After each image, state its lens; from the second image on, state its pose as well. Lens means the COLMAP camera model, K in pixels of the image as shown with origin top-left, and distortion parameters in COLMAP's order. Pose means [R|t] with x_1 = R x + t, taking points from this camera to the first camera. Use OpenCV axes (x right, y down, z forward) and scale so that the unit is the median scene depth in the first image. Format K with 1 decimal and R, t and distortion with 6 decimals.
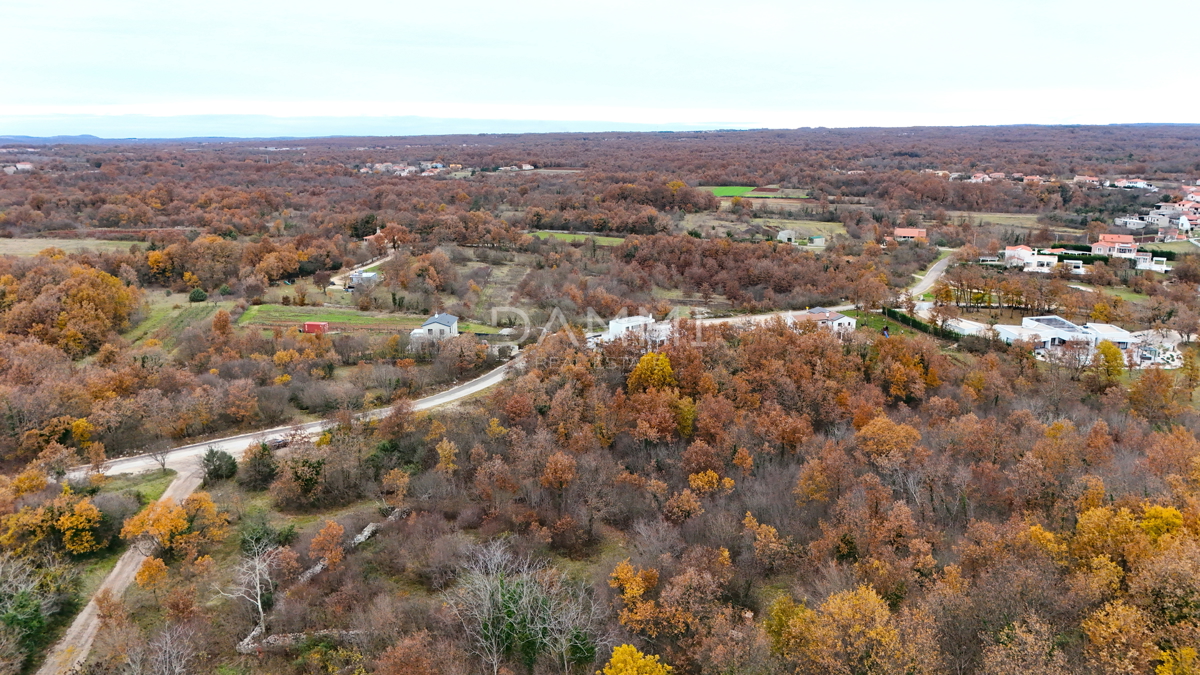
lens RADIAL K [[860.7, 0, 601.0], [0, 860.7, 340.4], [0, 0, 1]] dist [0.040527, -0.035998]
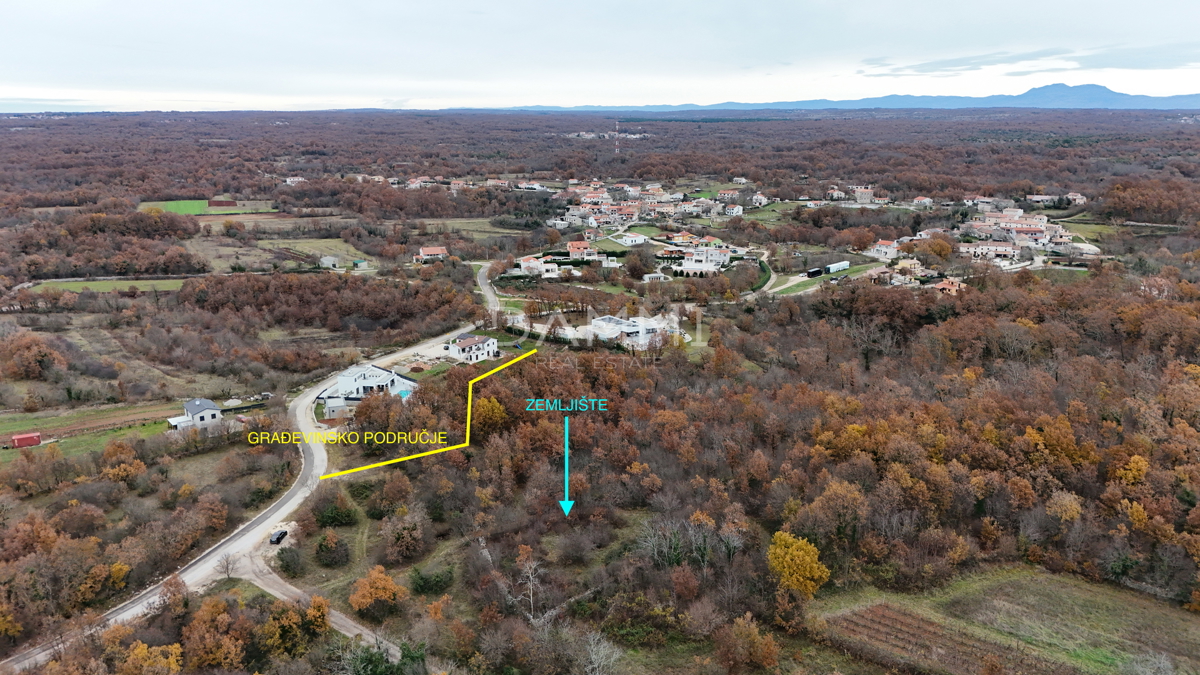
lens RADIAL K [[860.7, 0, 602.3], [0, 860.7, 337.5], [0, 0, 1]] dist [0.040527, -0.035998]
pose [[0.763550, -0.157856, 0.626157, -0.280518], [0.146980, 0.986694, 0.069517, -0.065130], [-0.628799, 0.038953, 0.776592, -0.086782]]
